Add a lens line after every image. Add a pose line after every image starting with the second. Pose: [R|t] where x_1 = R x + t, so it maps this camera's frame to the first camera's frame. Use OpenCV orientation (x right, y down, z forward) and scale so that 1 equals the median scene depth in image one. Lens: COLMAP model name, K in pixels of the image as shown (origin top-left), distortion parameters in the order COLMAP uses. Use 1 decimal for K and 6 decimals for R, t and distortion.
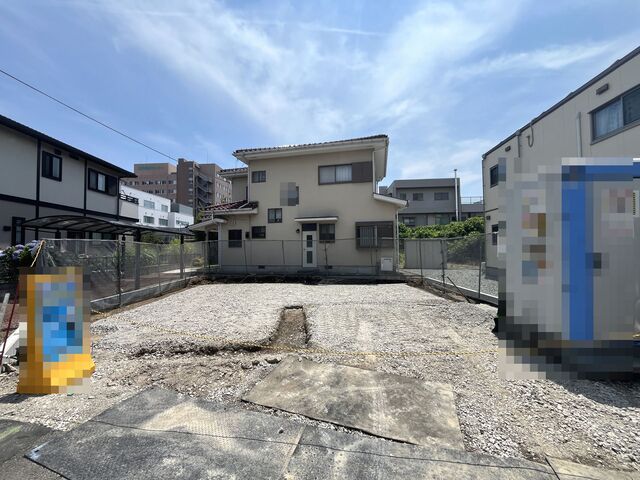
lens RADIAL K [[261.3, 0, 319.6], [0, 261.3, 241.2], [0, 0, 1]] dist [-0.000310, -0.000286]
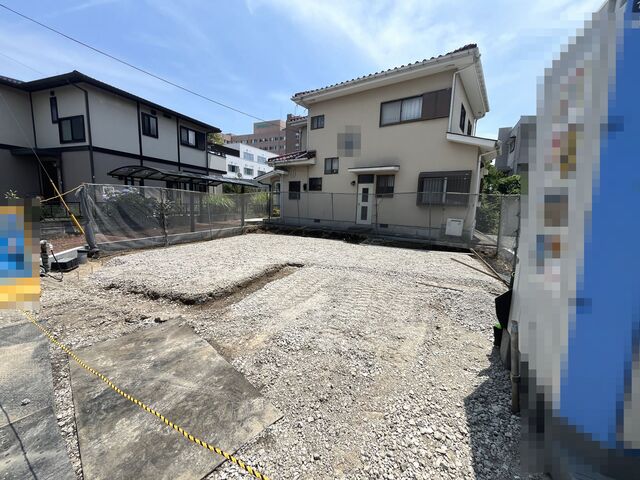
lens RADIAL K [[261.3, 0, 319.6], [0, 261.3, 240.7], [0, 0, 1]] dist [-0.000310, -0.000286]
pose [[0.921189, 0.093459, -0.377725, 0.171780], [-0.029209, 0.984598, 0.172379, 0.004529], [0.388018, -0.147761, 0.909730, 0.114160]]
